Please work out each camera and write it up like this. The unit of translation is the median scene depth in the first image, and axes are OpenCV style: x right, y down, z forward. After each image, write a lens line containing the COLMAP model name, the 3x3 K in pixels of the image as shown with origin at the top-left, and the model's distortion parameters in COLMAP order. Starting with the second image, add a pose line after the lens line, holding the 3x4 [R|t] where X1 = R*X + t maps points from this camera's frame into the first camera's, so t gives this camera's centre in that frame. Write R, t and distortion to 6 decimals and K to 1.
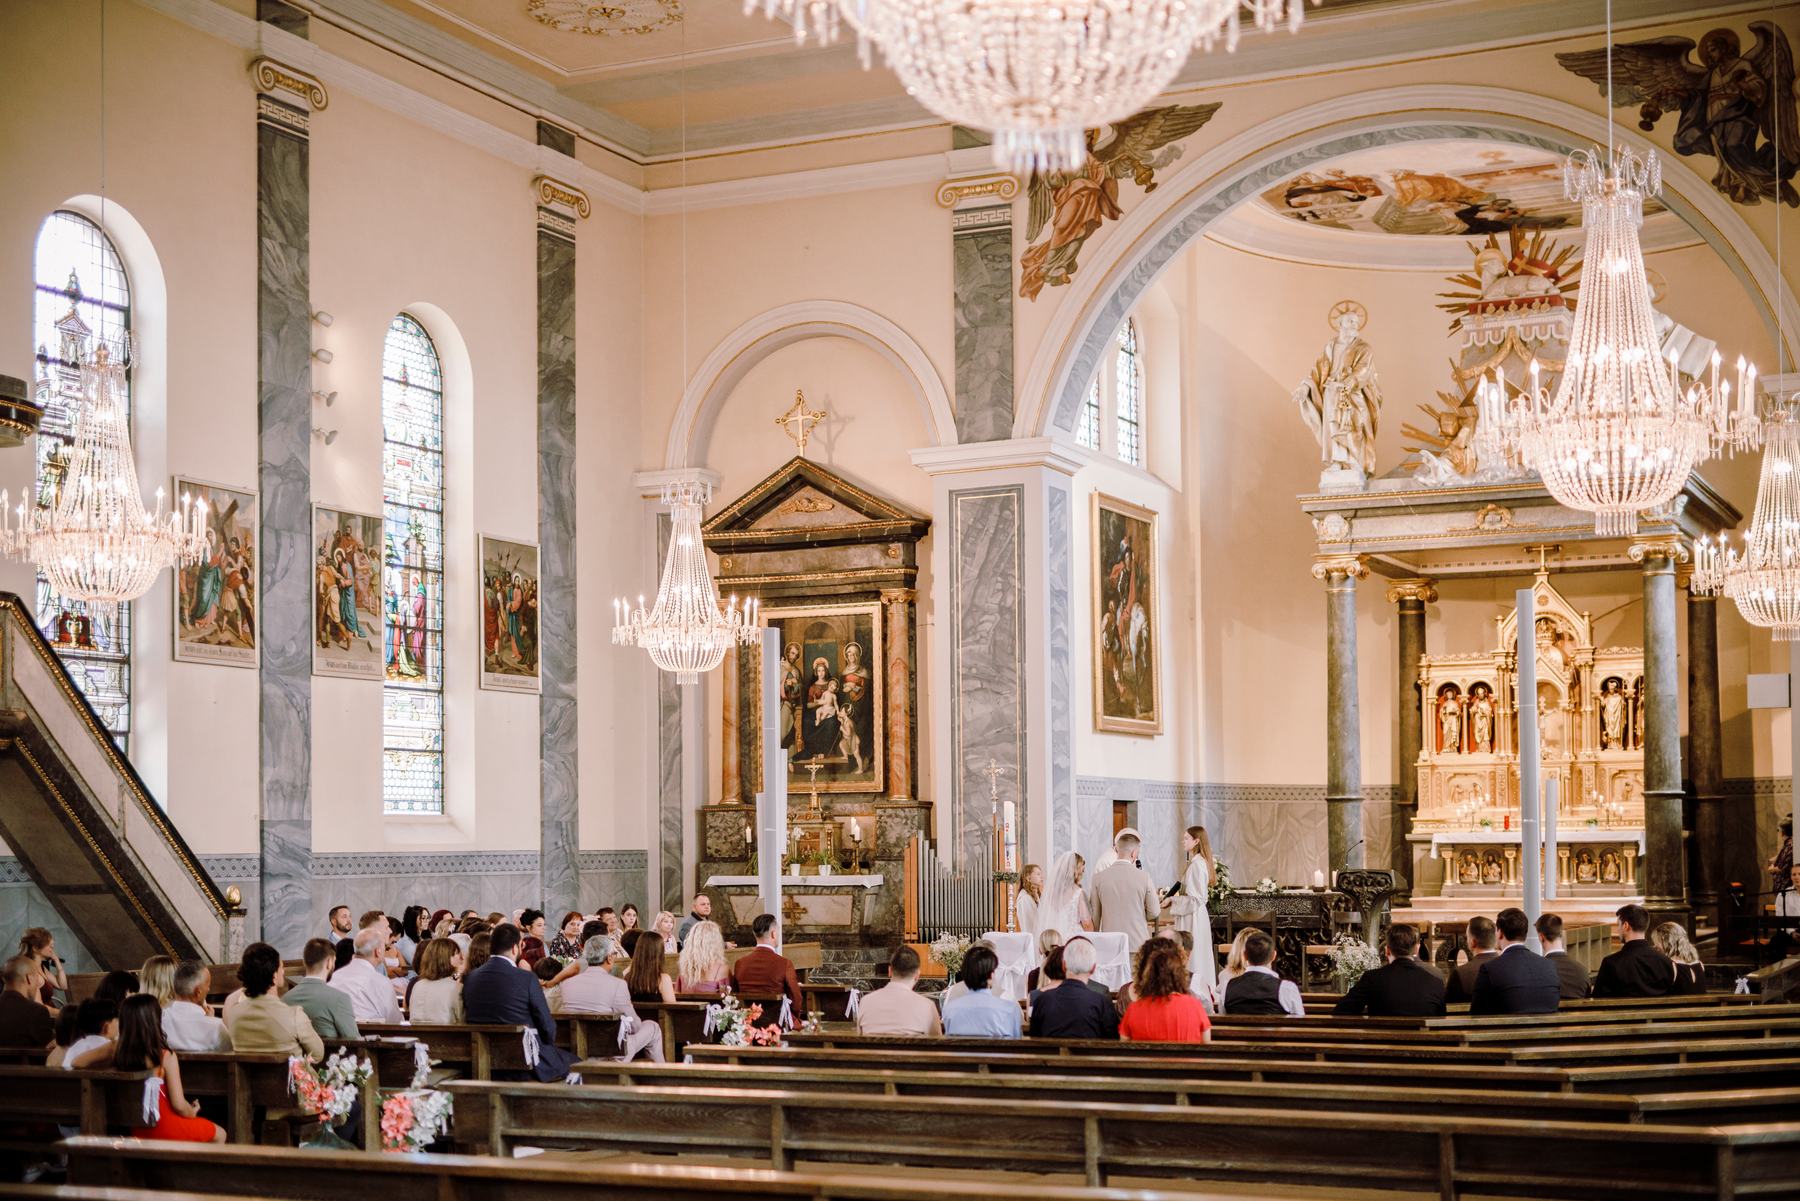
lens RADIAL K [[2484.7, 0, 900.0], [0, 2484.7, 600.5], [0, 0, 1]] dist [-0.009753, 0.028622]
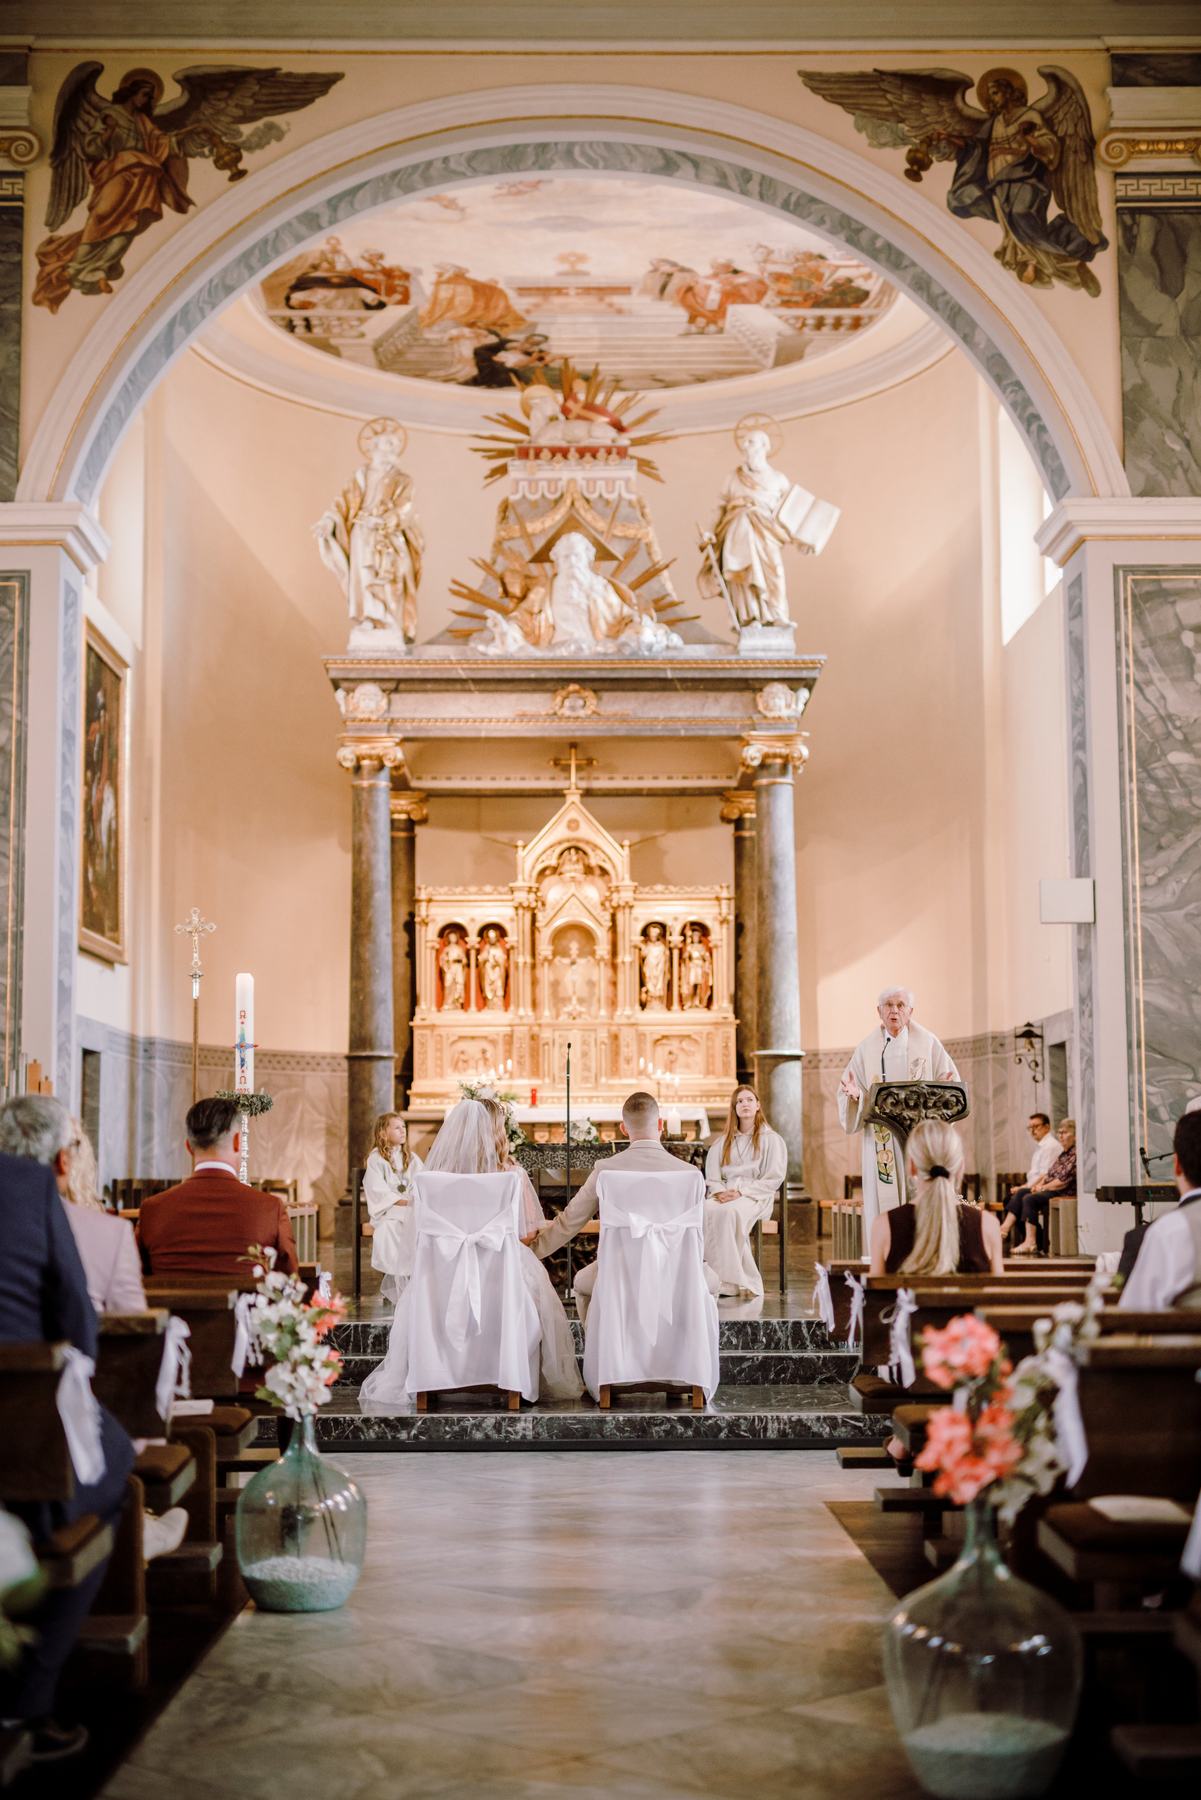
lens RADIAL K [[2484.7, 0, 600.9], [0, 2484.7, 825.7], [0, 0, 1]] dist [-0.009753, 0.028622]
pose [[0.899472, 0.066151, 0.431943, -0.089109], [-0.045792, 0.997302, -0.057379, 0.049568], [-0.434573, 0.031831, 0.900074, 0.284522]]
